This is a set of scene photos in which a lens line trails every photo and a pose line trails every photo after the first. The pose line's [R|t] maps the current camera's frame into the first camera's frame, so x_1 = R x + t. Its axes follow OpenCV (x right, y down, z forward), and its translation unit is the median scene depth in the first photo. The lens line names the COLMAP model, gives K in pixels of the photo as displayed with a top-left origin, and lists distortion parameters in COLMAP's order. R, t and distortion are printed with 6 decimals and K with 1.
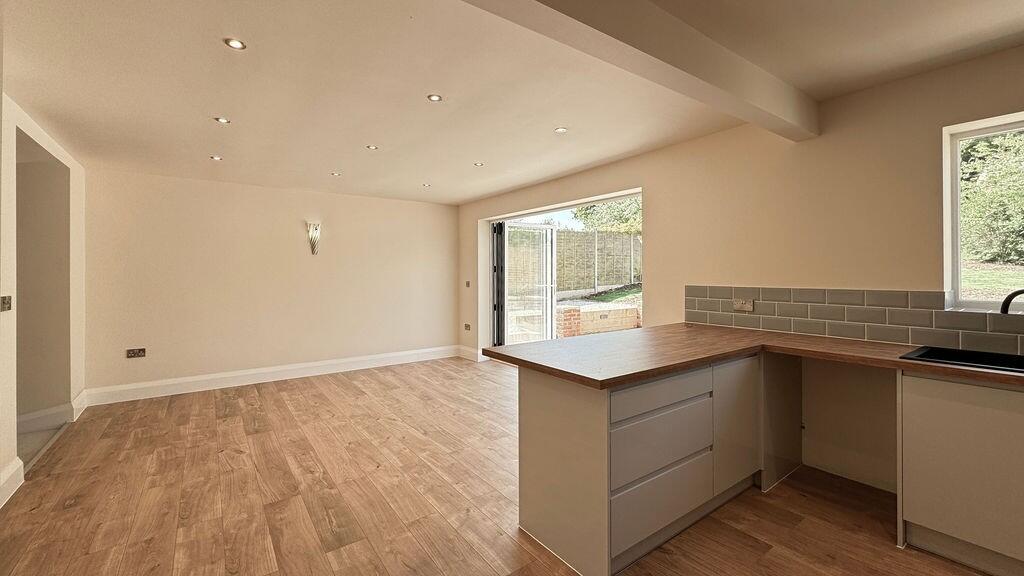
lens RADIAL K [[424.9, 0, 512.4], [0, 424.9, 271.7], [0, 0, 1]] dist [-0.002642, 0.000098]
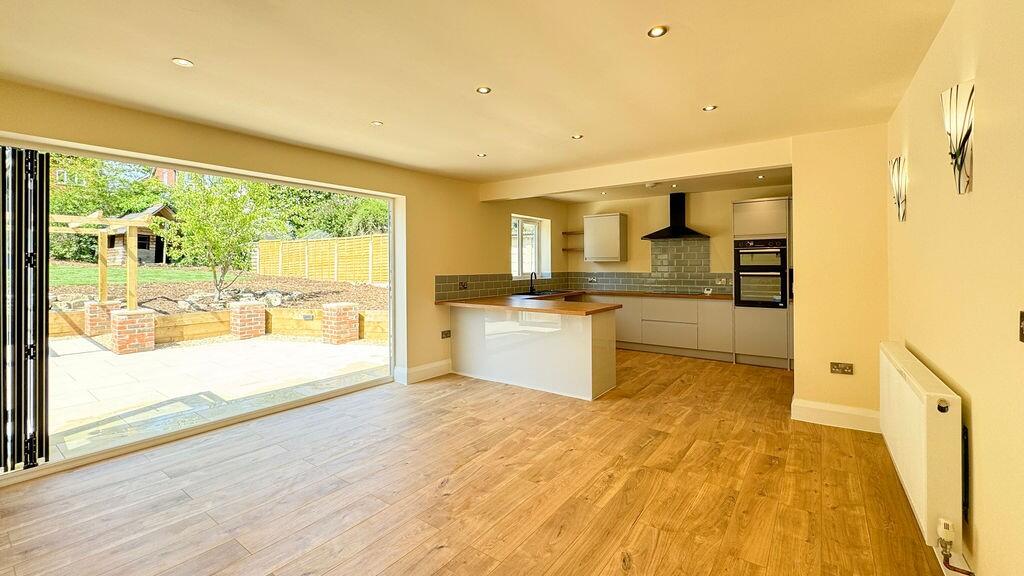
lens RADIAL K [[424.9, 0, 524.1], [0, 424.9, 268.4], [0, 0, 1]] dist [-0.002642, 0.000098]
pose [[-0.330088, 0.000253, 0.943950, -1.171083], [0.002993, 0.999995, 0.000778, 0.008836], [-0.943946, 0.003082, -0.330087, 1.343845]]
